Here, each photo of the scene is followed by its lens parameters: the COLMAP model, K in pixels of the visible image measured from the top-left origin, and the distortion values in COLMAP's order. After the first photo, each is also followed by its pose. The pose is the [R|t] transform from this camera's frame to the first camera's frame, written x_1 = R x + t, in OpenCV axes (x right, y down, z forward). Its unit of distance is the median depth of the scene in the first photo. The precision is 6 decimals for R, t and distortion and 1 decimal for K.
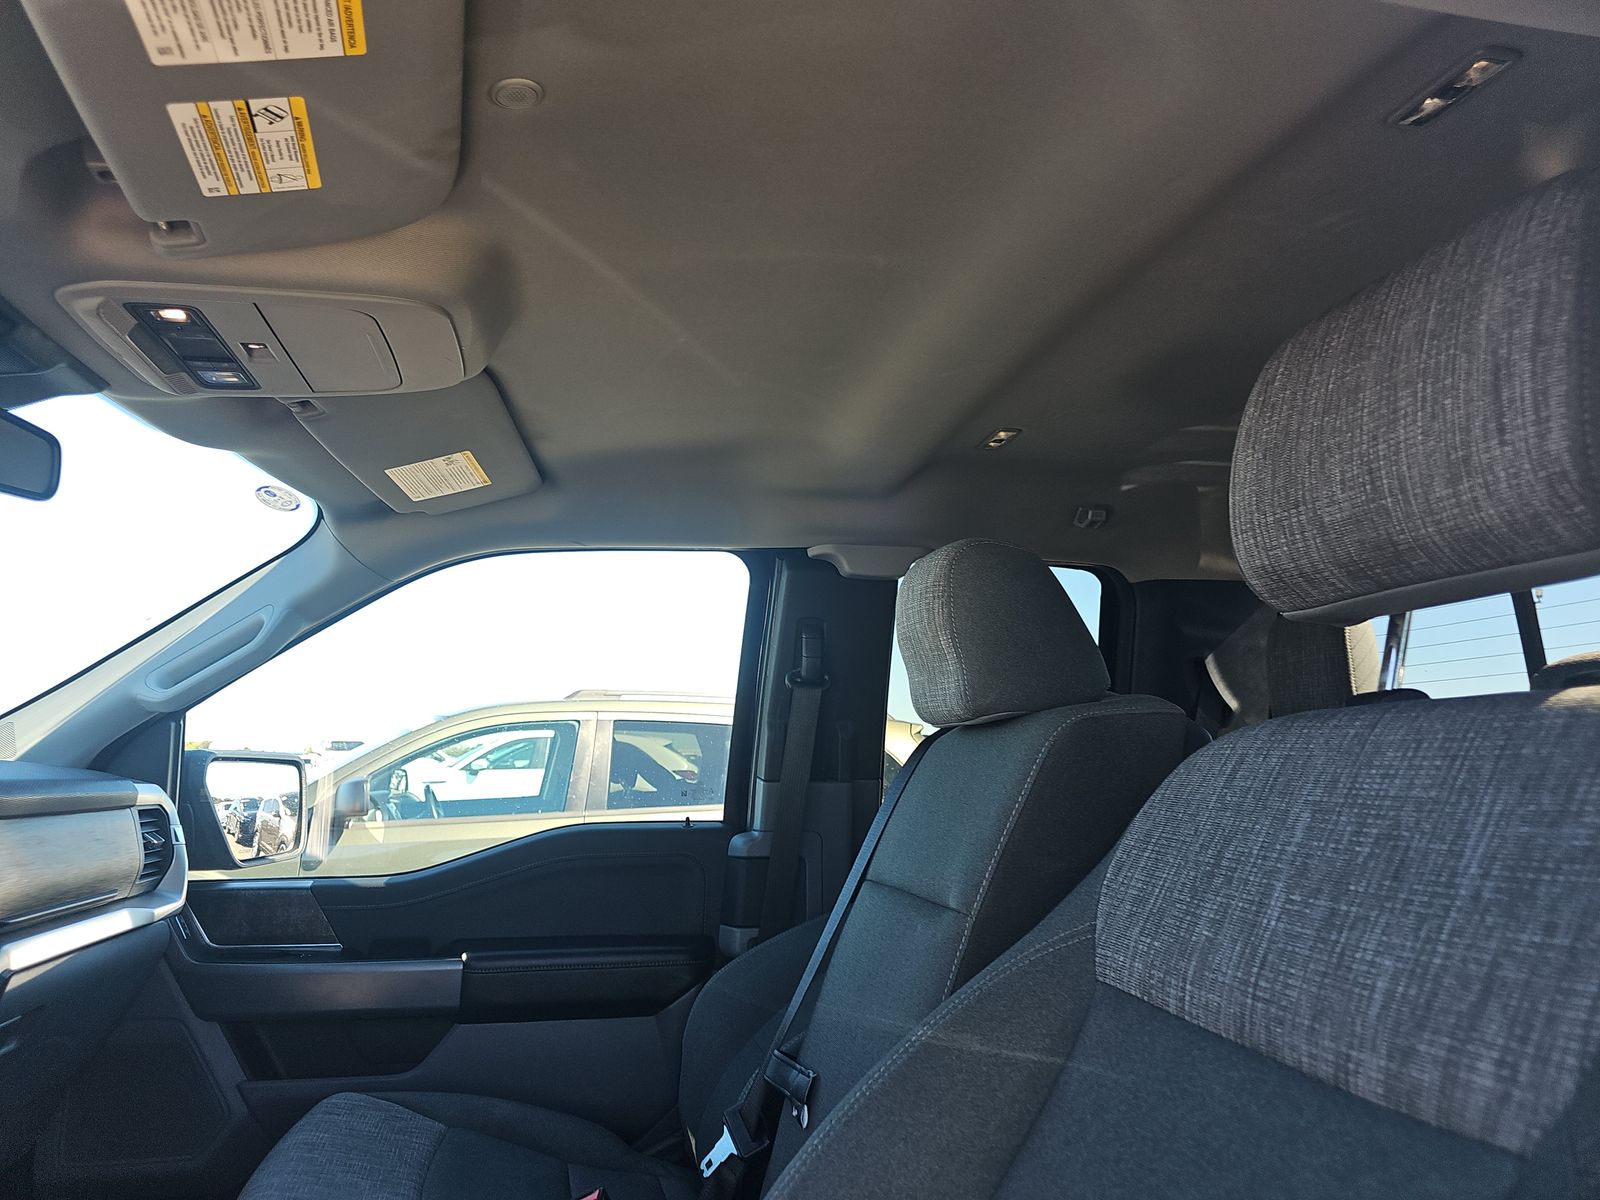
lens RADIAL K [[1052.1, 0, 780.4], [0, 1052.1, 584.6], [0, 0, 1]] dist [0.039588, -0.037704]
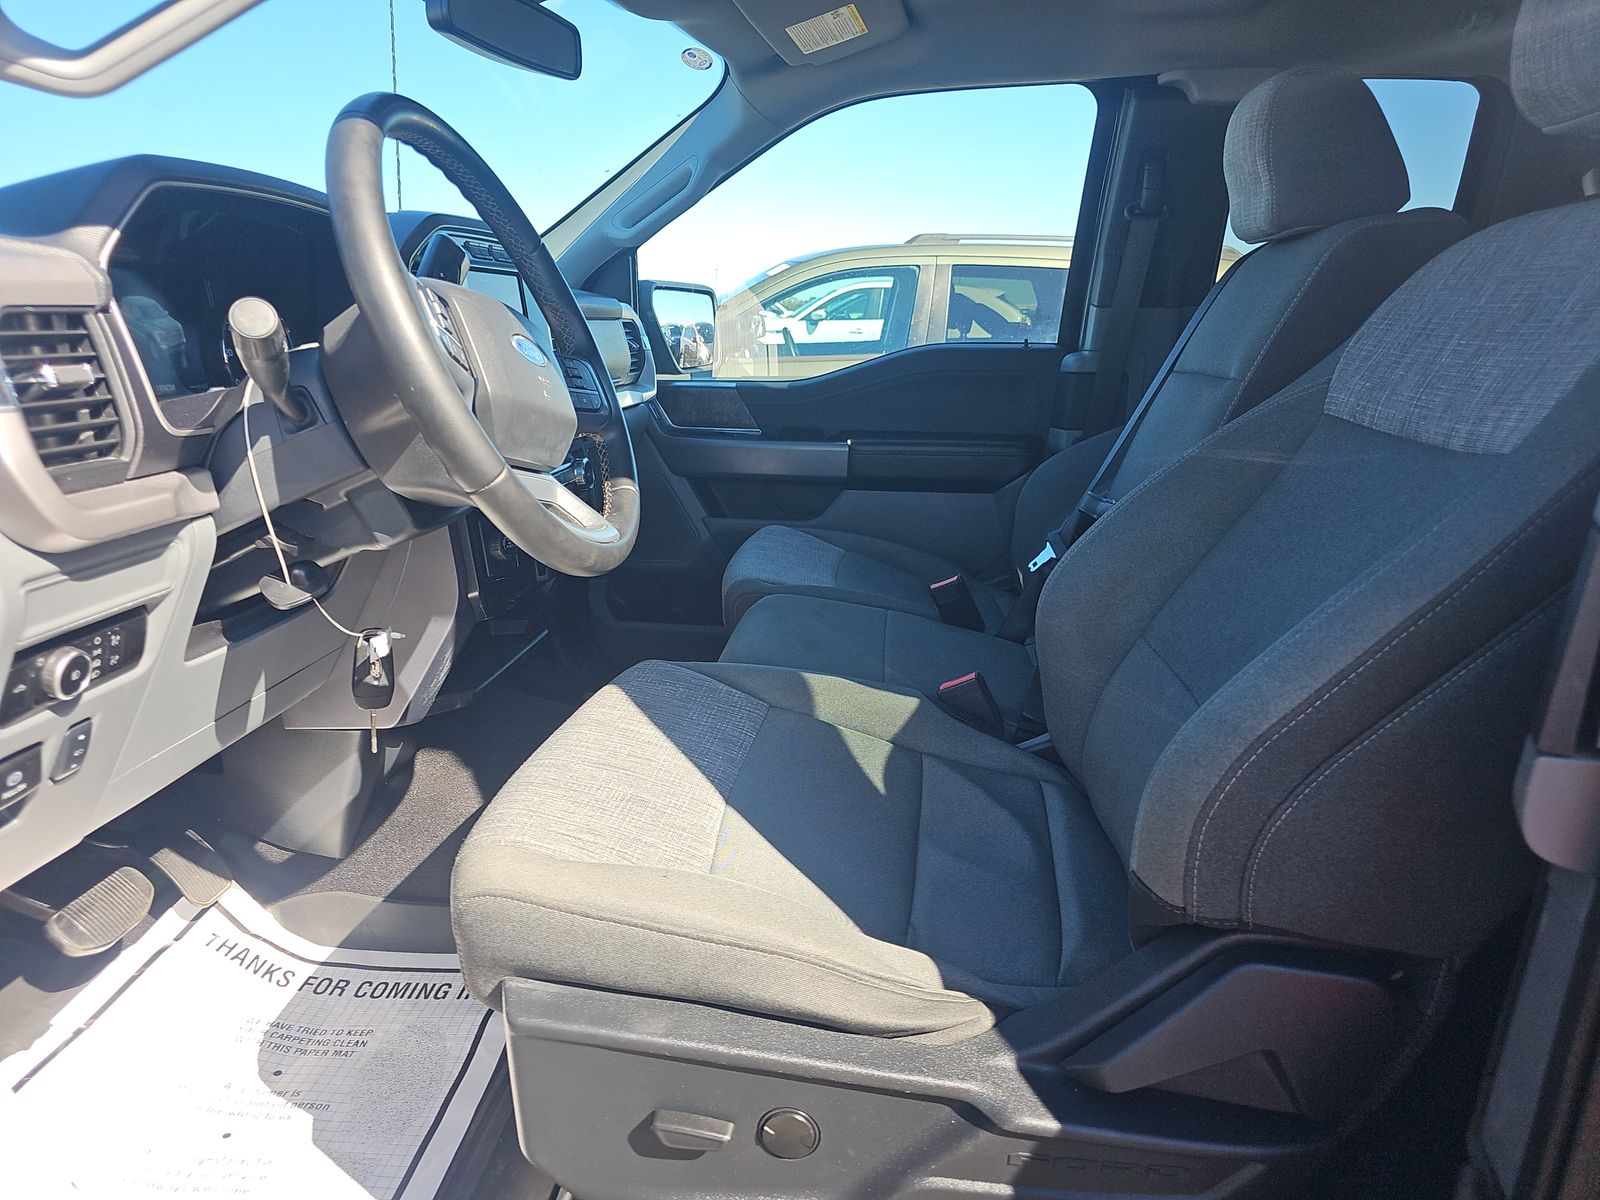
lens RADIAL K [[1042.4, 0, 794.2], [0, 1042.4, 599.0], [0, 0, 1]] dist [0.046458, -0.039141]
pose [[0.957942, 0.078084, -0.276133, 0.009886], [0.044225, 0.910598, 0.410919, -0.007646], [0.283533, -0.405849, 0.868847, -0.228433]]
